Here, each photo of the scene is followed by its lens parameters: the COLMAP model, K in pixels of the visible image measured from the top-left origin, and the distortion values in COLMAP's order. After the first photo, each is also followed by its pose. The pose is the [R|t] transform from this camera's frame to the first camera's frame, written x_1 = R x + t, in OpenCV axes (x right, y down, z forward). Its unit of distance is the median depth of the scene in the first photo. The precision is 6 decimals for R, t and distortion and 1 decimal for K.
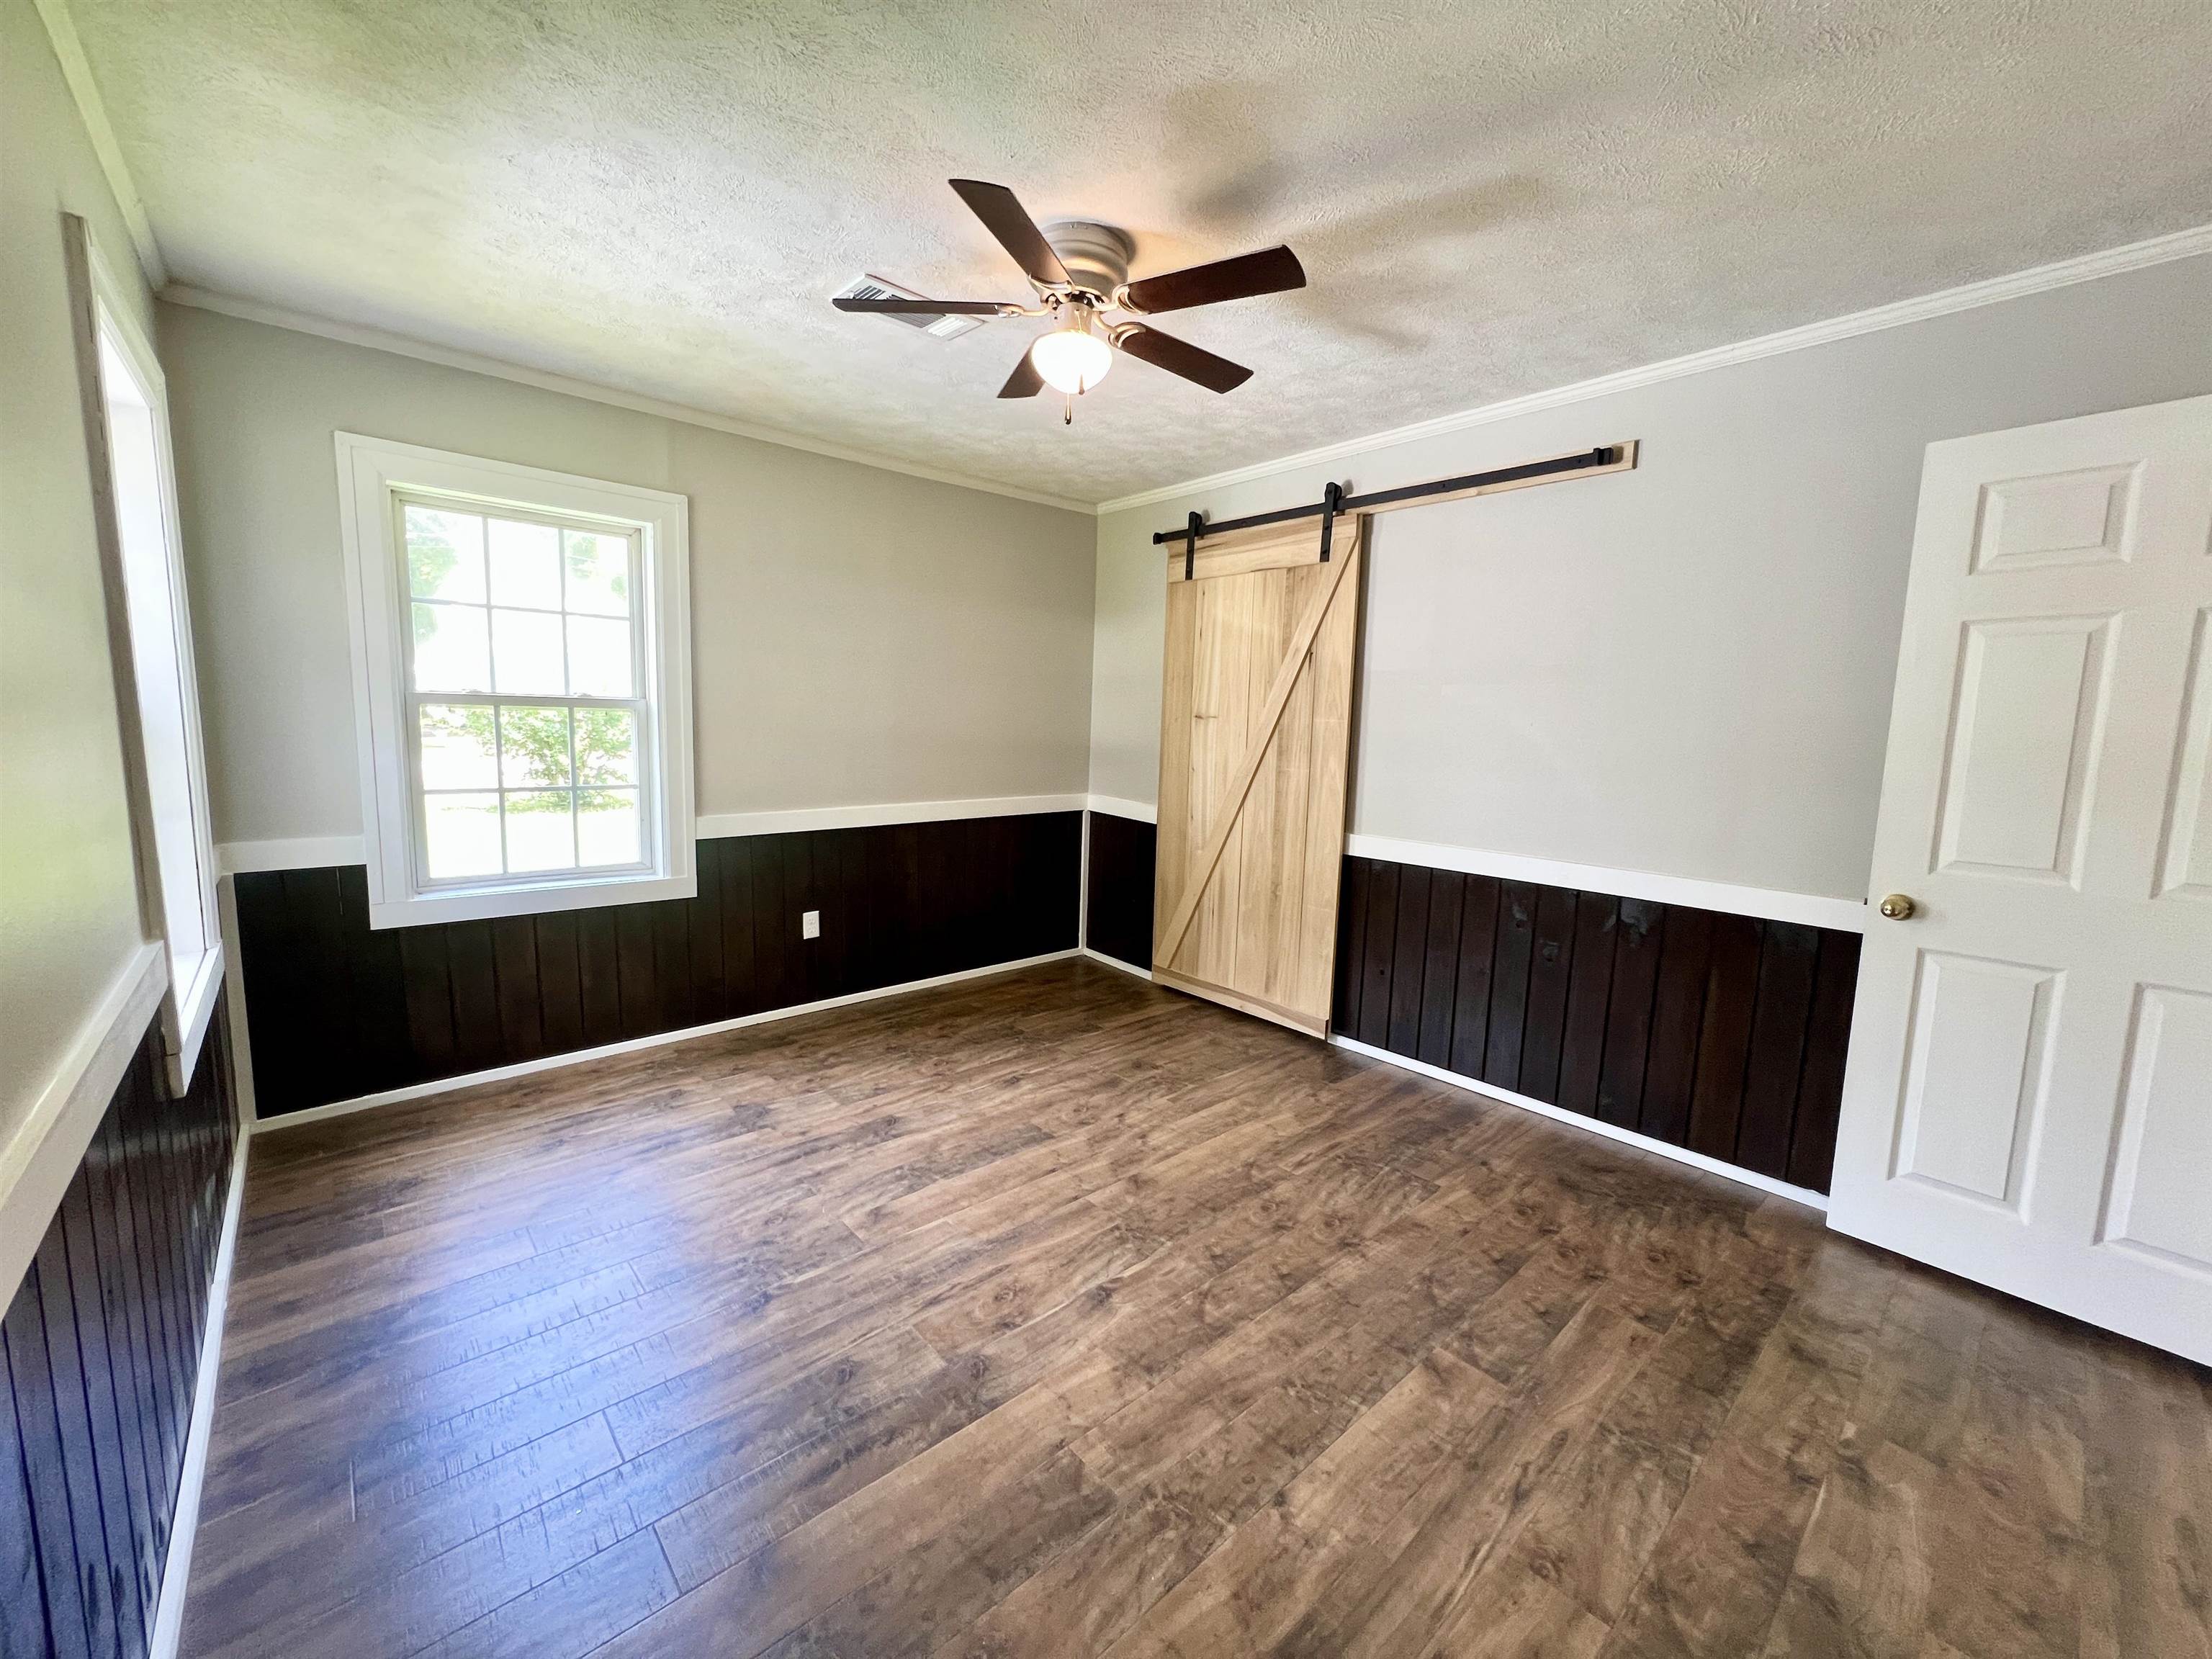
lens RADIAL K [[883.7, 0, 1098.1], [0, 883.7, 828.4], [0, 0, 1]] dist [-0.001852, 0.000664]
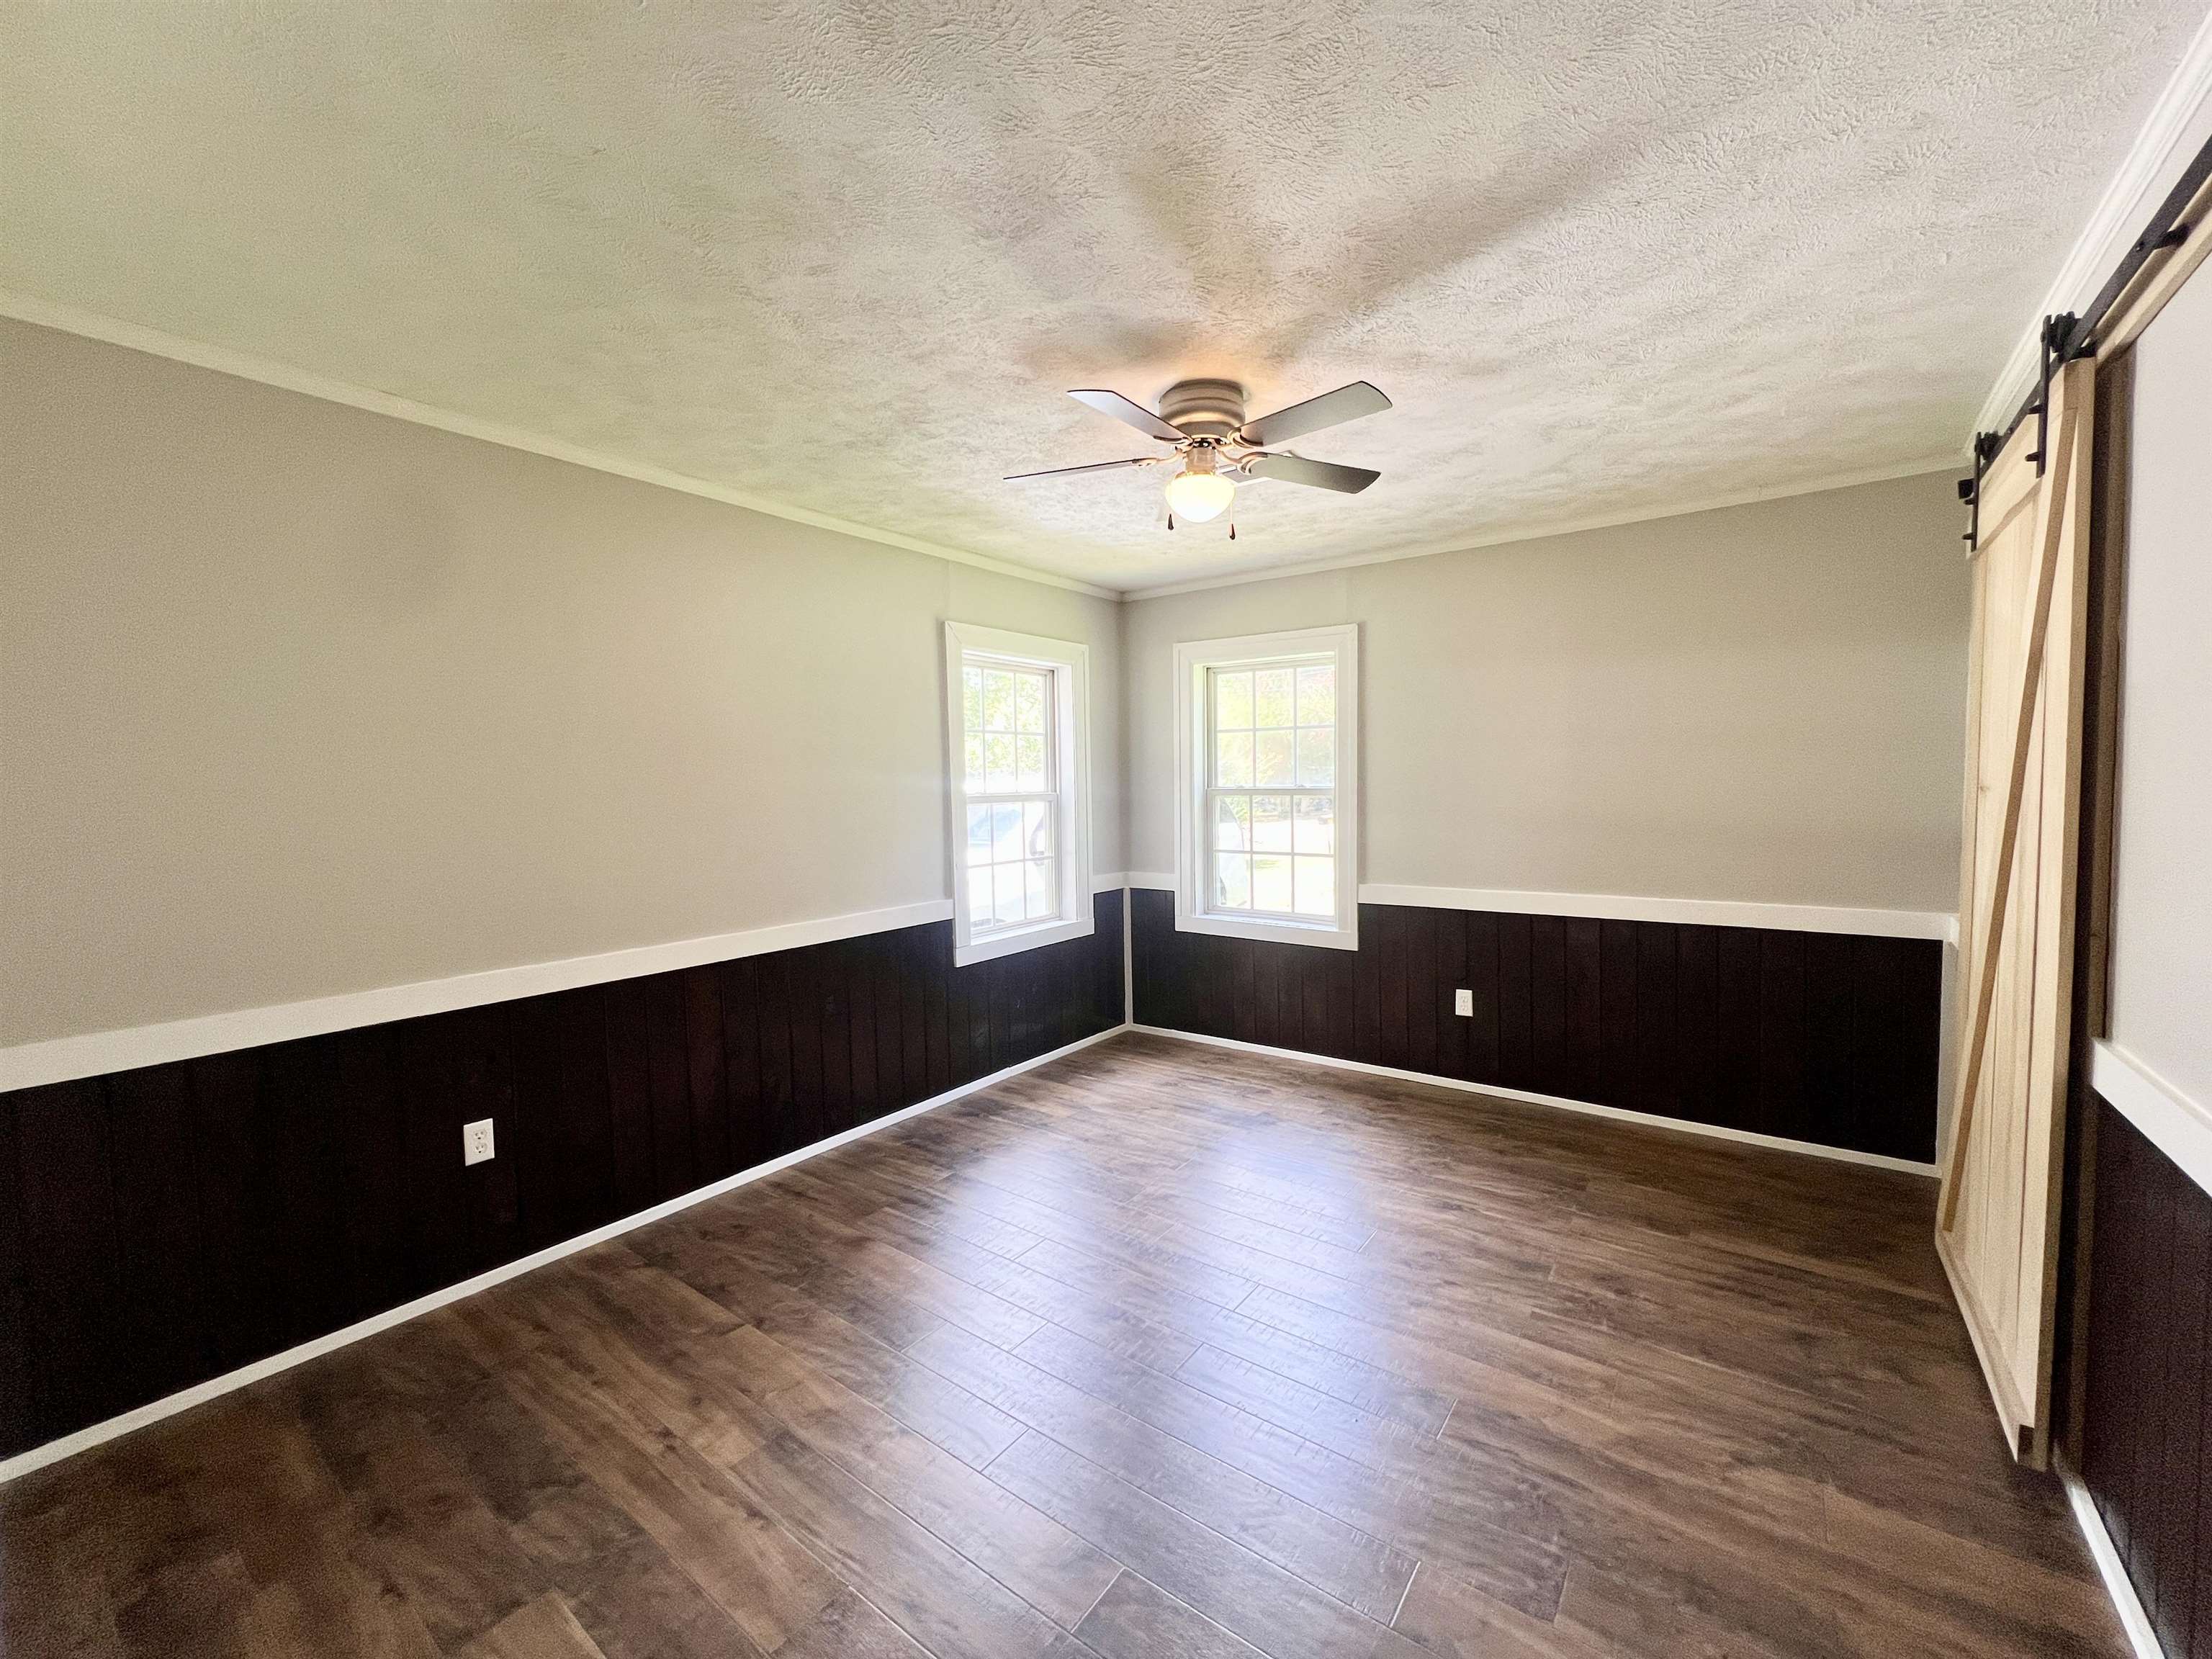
lens RADIAL K [[883.7, 0, 1098.1], [0, 883.7, 828.4], [0, 0, 1]] dist [-0.001852, 0.000664]
pose [[0.196492, 0.019207, -0.980317, 0.696537], [-0.105075, 0.994463, -0.001577, -0.052593], [0.974859, 0.103317, 0.197422, 0.443361]]
